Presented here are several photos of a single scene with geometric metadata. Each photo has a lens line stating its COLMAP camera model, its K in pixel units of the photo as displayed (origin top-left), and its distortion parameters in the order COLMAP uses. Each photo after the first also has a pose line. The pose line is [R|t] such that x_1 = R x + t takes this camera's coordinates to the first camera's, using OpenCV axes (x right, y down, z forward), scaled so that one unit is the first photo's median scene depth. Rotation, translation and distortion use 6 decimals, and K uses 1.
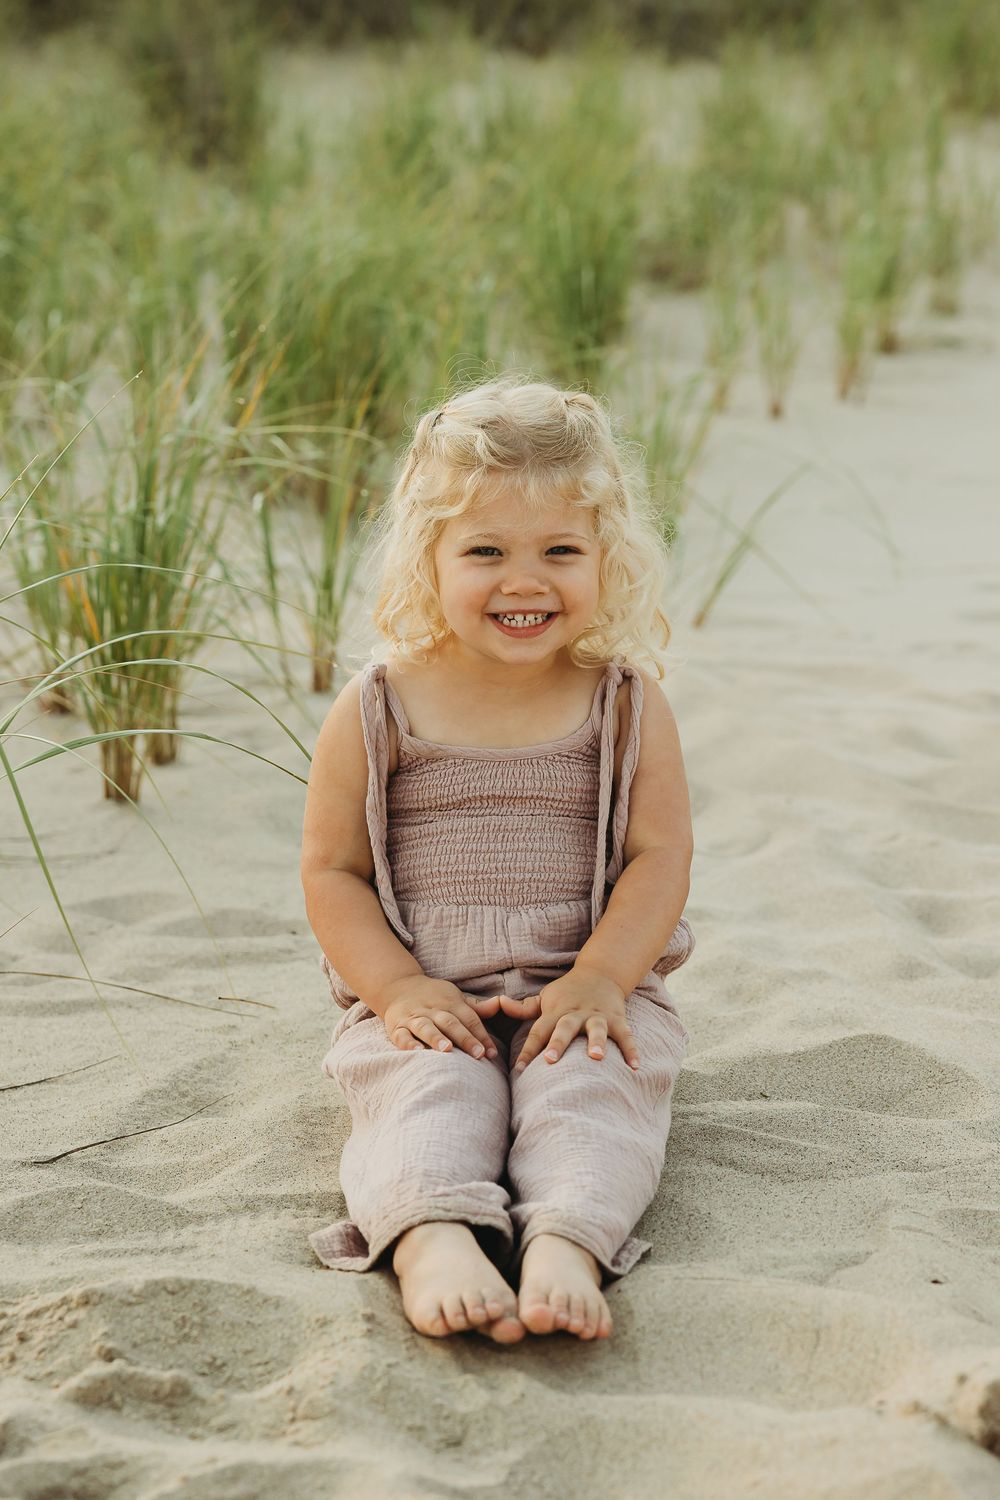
lens RADIAL K [[2859.7, 0, 547.4], [0, 2859.7, 641.4], [0, 0, 1]] dist [0.027526, 0.000000]
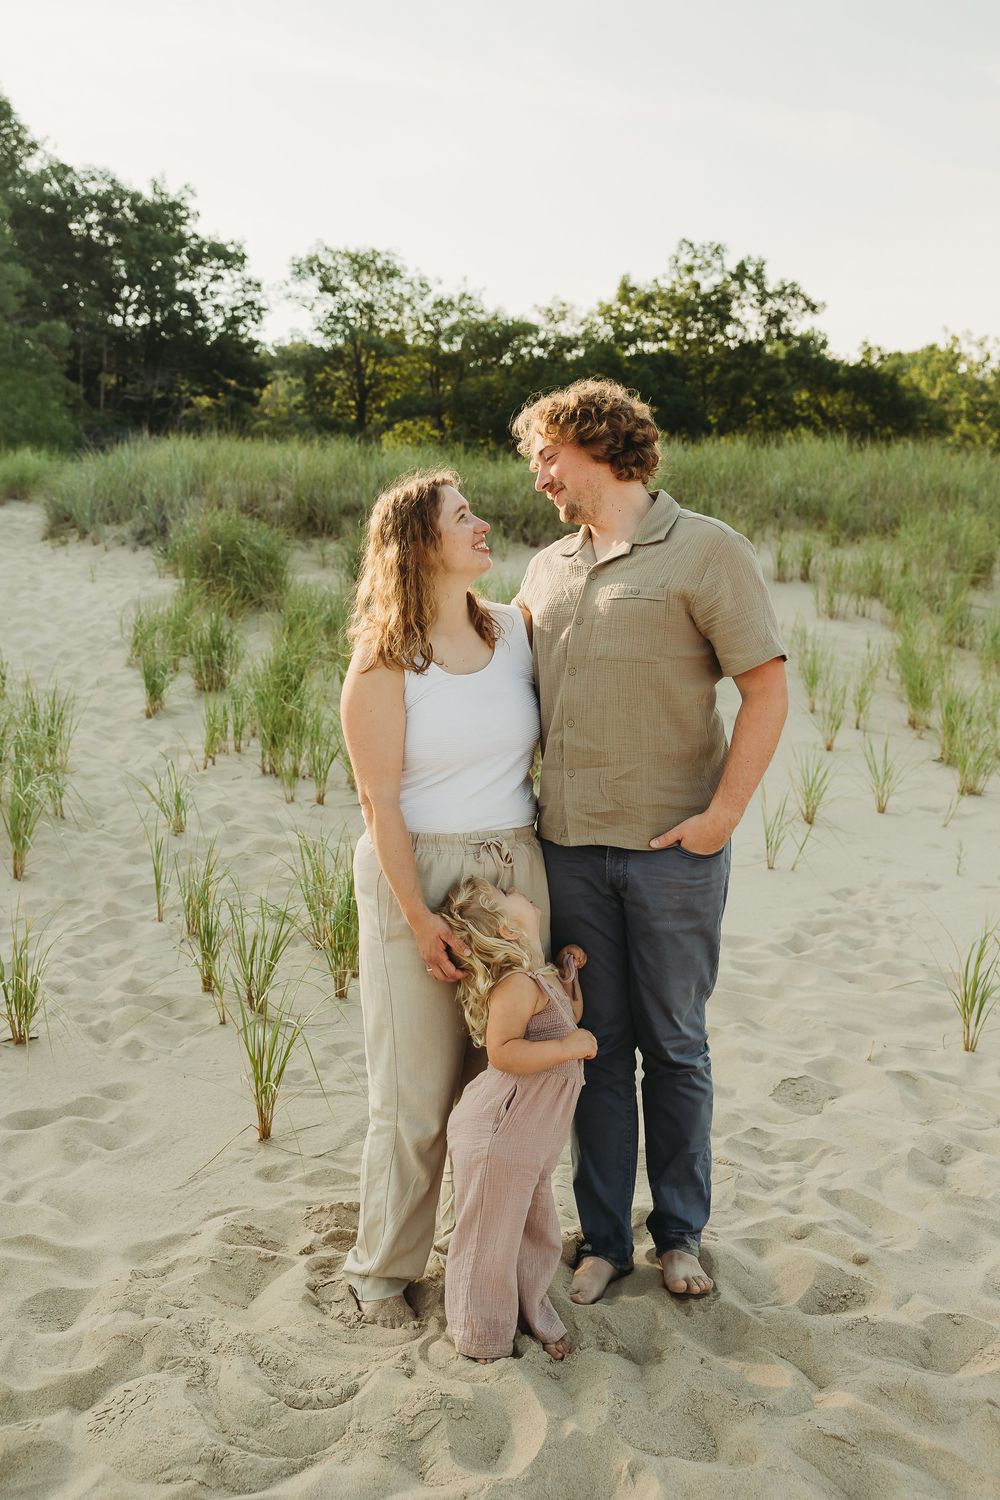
lens RADIAL K [[1428.5, 0, 519.7], [0, 1428.5, 707.2], [0, 0, 1]] dist [-0.005978, 0.000000]
pose [[0.999683, 0.001103, -0.025165, 0.115027], [-0.002103, 0.999208, -0.039743, -0.289568], [0.025101, 0.039783, 0.998893, -0.767027]]
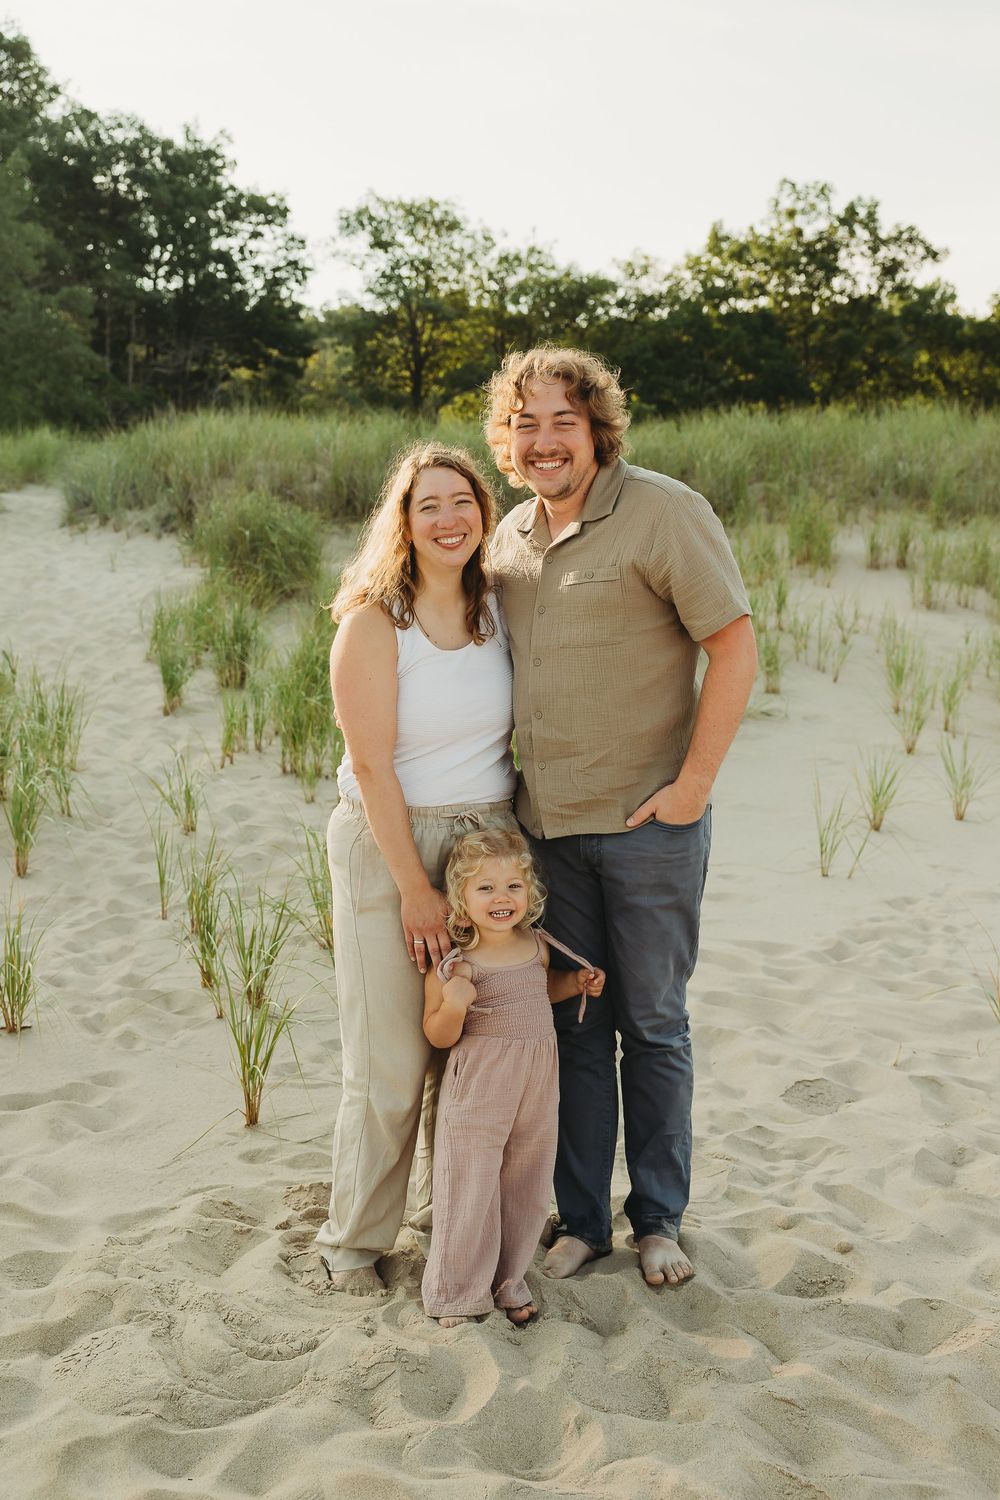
lens RADIAL K [[1612.8, 0, 477.3], [0, 1612.8, 754.3], [0, 0, 1]] dist [0.009953, 0.000000]
pose [[0.994904, 0.005885, -0.100652, 0.230959], [-0.007604, 0.999832, -0.016702, -0.241061], [0.100537, 0.017382, 0.994782, -0.930266]]
